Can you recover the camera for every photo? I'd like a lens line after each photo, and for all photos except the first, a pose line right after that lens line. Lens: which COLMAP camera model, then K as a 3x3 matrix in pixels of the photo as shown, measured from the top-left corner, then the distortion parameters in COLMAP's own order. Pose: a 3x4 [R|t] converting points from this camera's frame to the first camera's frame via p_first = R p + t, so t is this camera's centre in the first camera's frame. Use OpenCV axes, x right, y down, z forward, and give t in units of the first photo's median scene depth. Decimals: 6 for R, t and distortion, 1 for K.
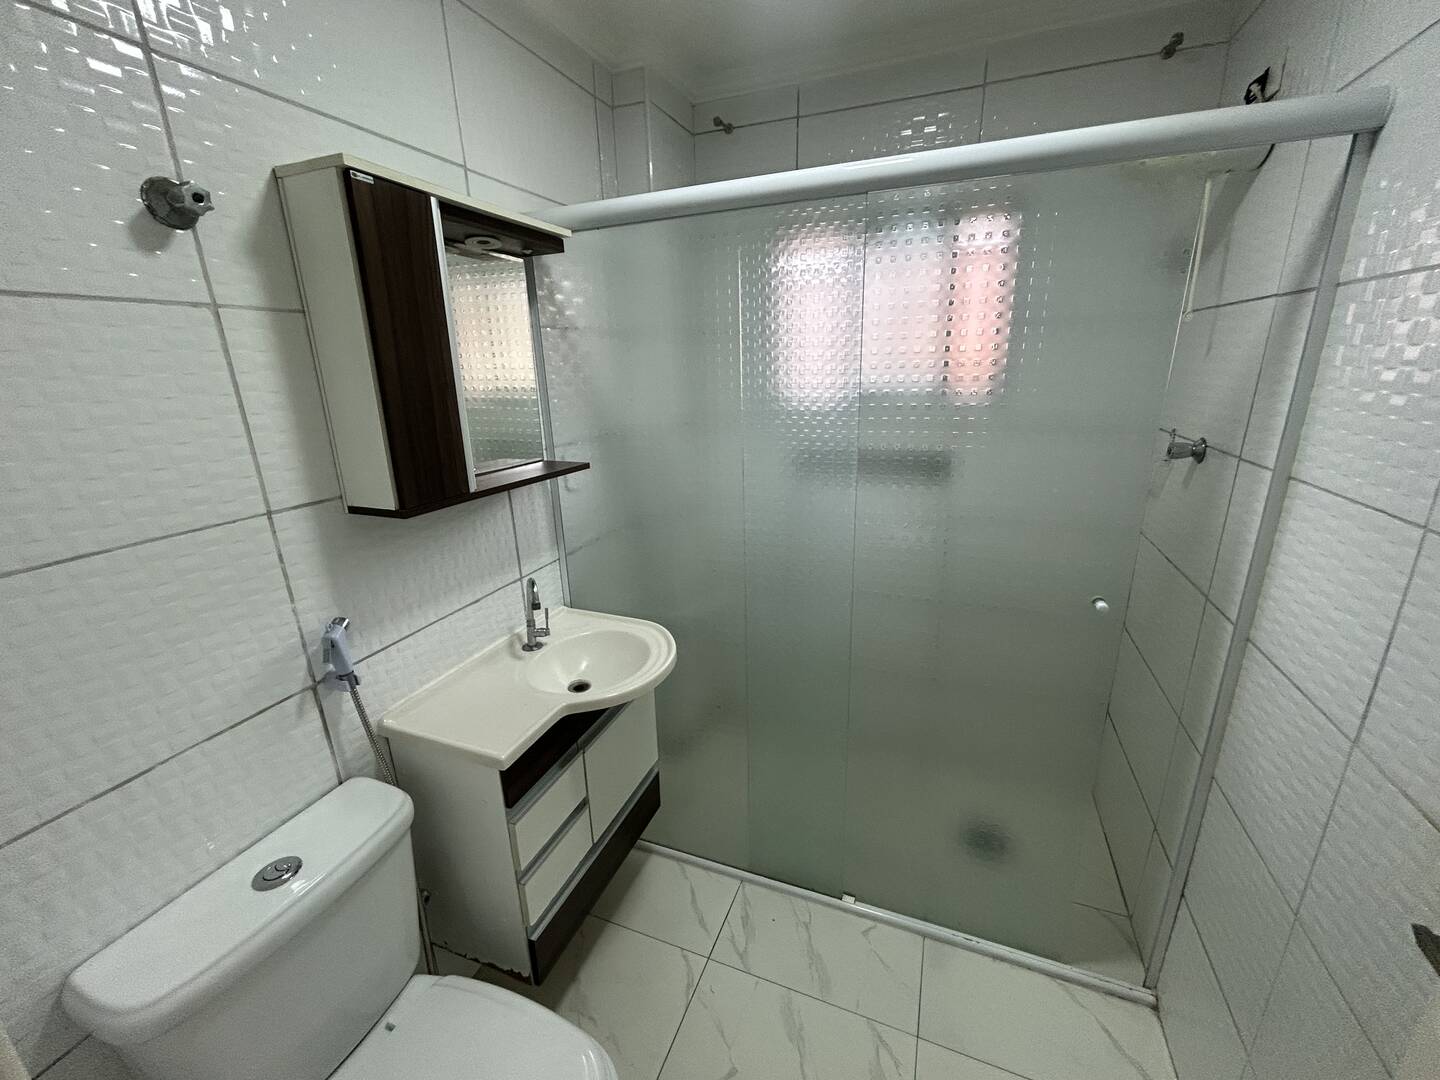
lens RADIAL K [[584.7, 0, 716.4], [0, 584.7, 539.1], [0, 0, 1]] dist [0.000184, 0.000054]
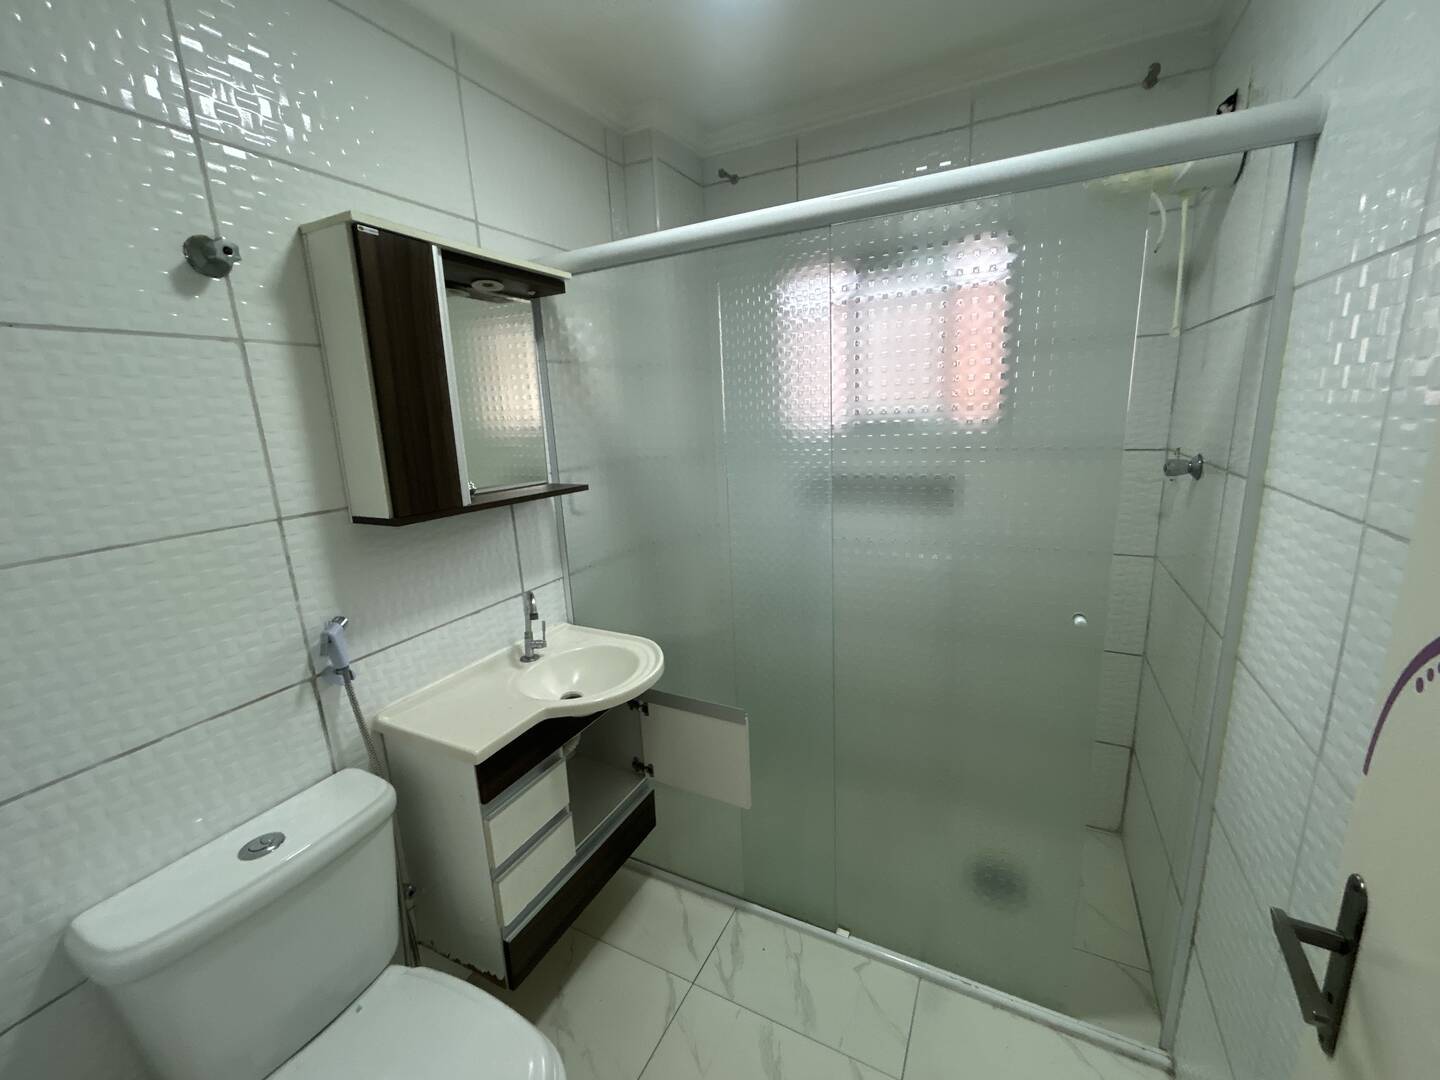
lens RADIAL K [[584.7, 0, 717.9], [0, 584.7, 539.7], [0, 0, 1]] dist [0.000184, 0.000054]
pose [[0.995446, 0.003211, -0.095272, 0.148960], [-0.009981, 0.997450, -0.070674, 0.052729], [0.094802, 0.071303, 0.992939, -0.033015]]
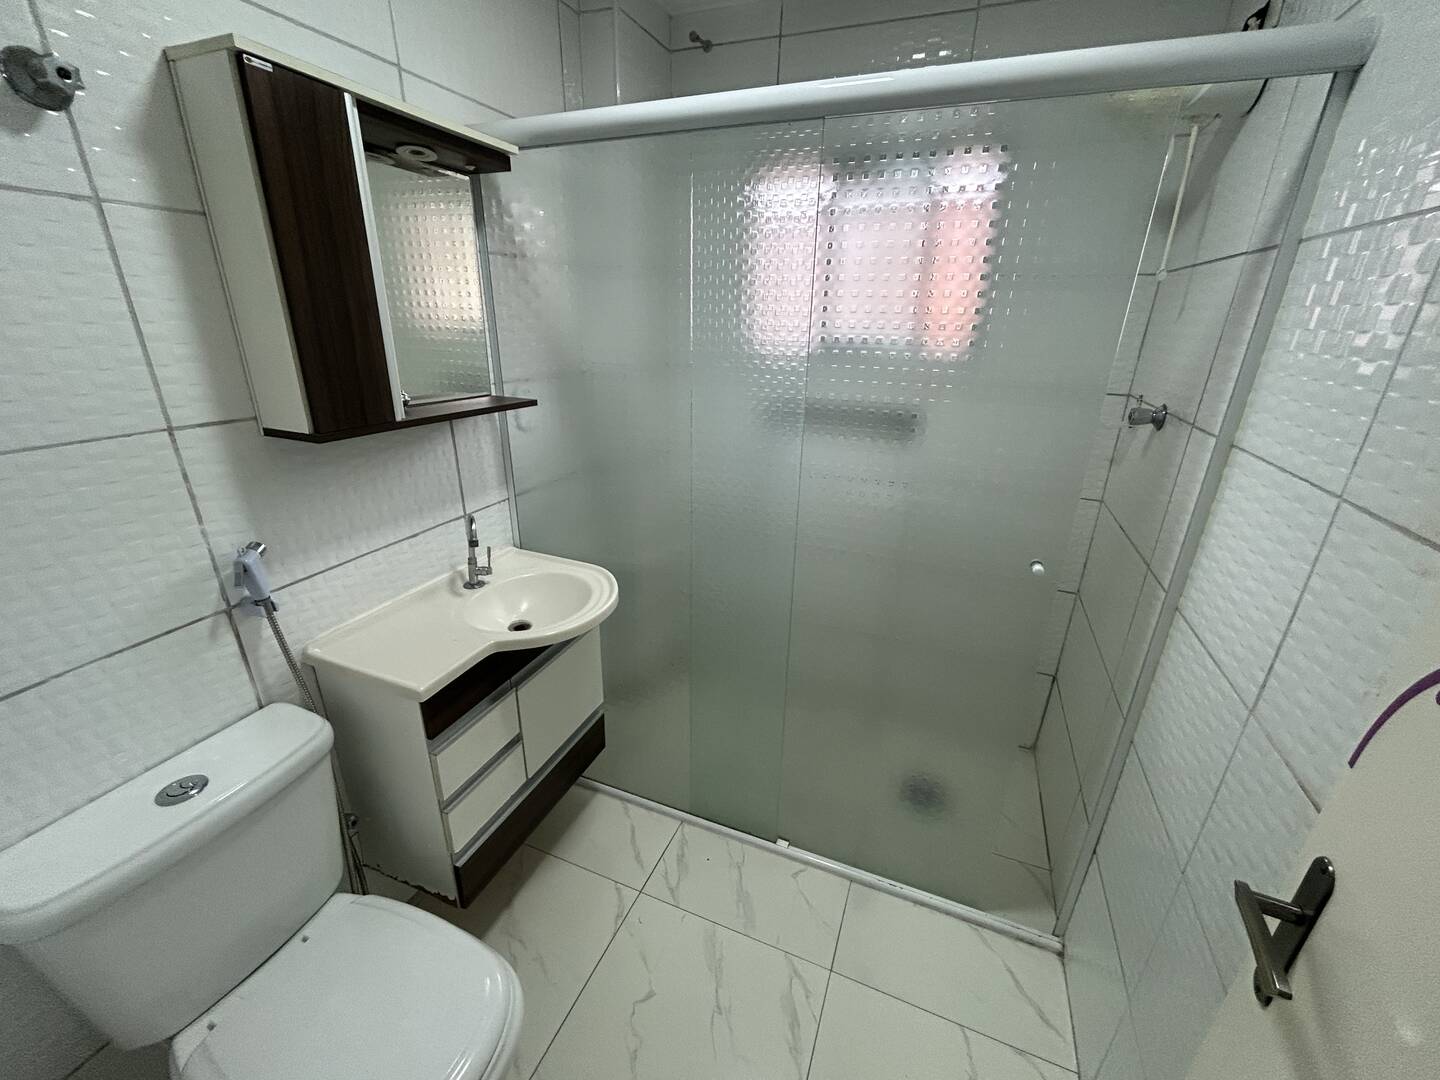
lens RADIAL K [[584.7, 0, 717.6], [0, 584.7, 539.9], [0, 0, 1]] dist [0.000184, 0.000054]
pose [[0.998831, 0.047620, 0.008274, 0.105427], [-0.048107, 0.996022, 0.075000, 0.016841], [-0.004670, -0.075311, 0.997149, 0.018286]]
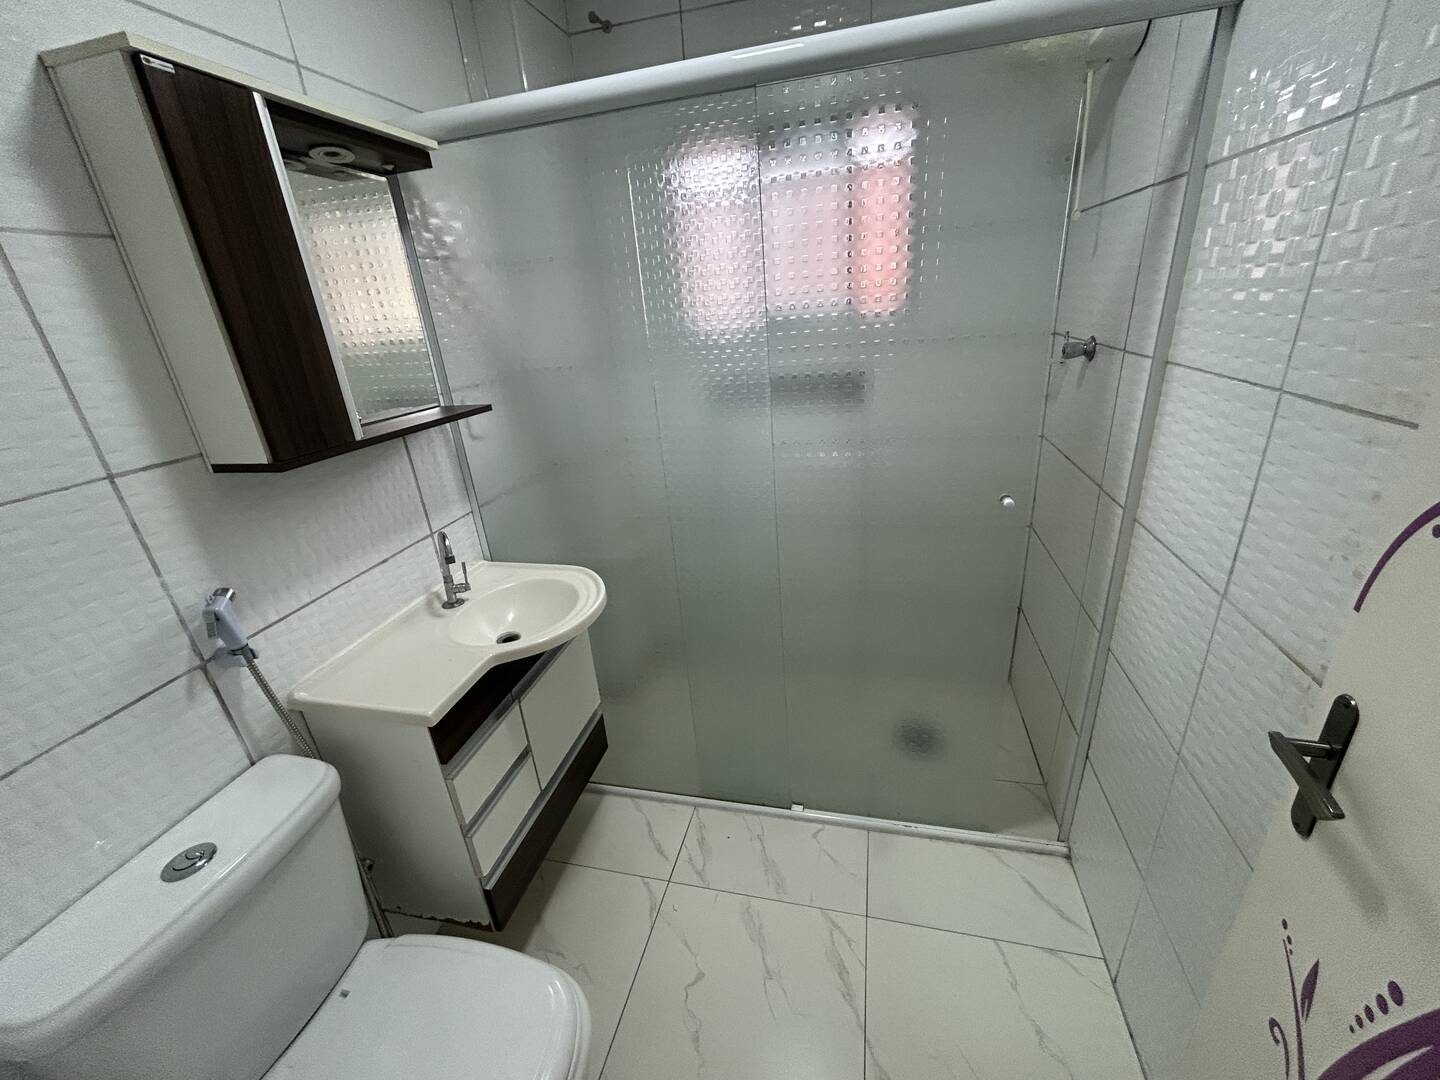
lens RADIAL K [[584.7, 0, 716.8], [0, 584.7, 540.1], [0, 0, 1]] dist [0.000184, 0.000054]
pose [[0.989332, -0.097862, 0.107915, 0.022148], [0.088142, 0.991902, 0.091442, 0.038909], [-0.115990, -0.080955, 0.989946, 0.016490]]
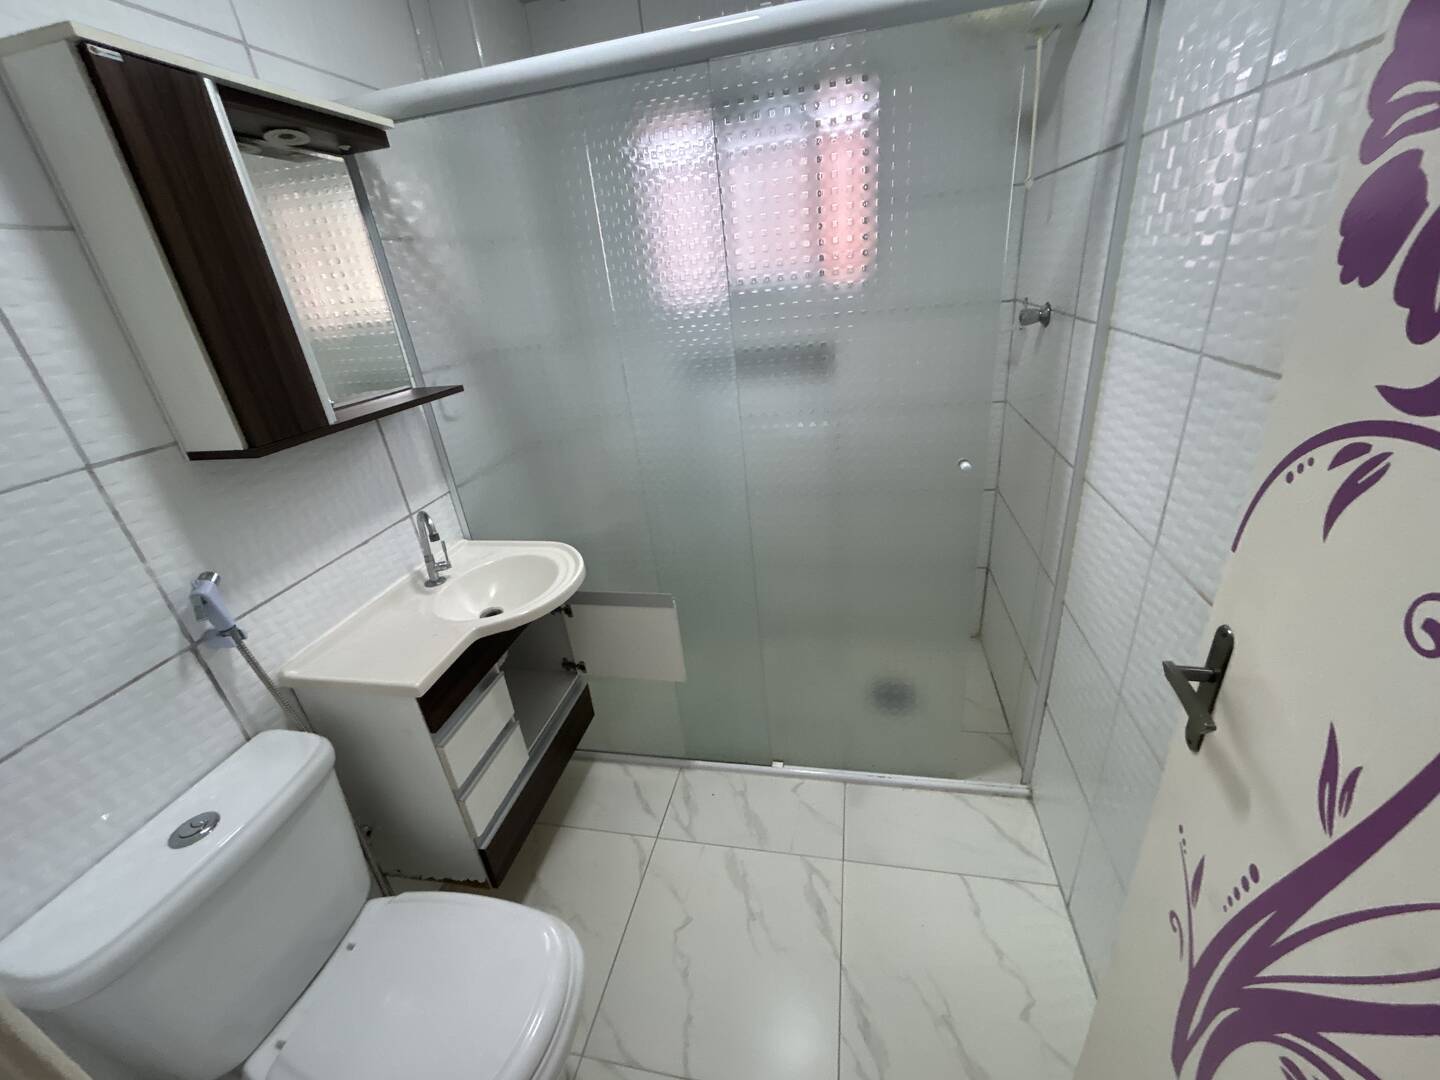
lens RADIAL K [[584.7, 0, 718.6], [0, 584.7, 540.8], [0, 0, 1]] dist [0.000184, 0.000054]
pose [[0.982604, -0.135683, 0.126806, 0.045133], [0.117938, 0.983344, 0.138295, 0.044738], [-0.143458, -0.120934, 0.982240, -0.028991]]
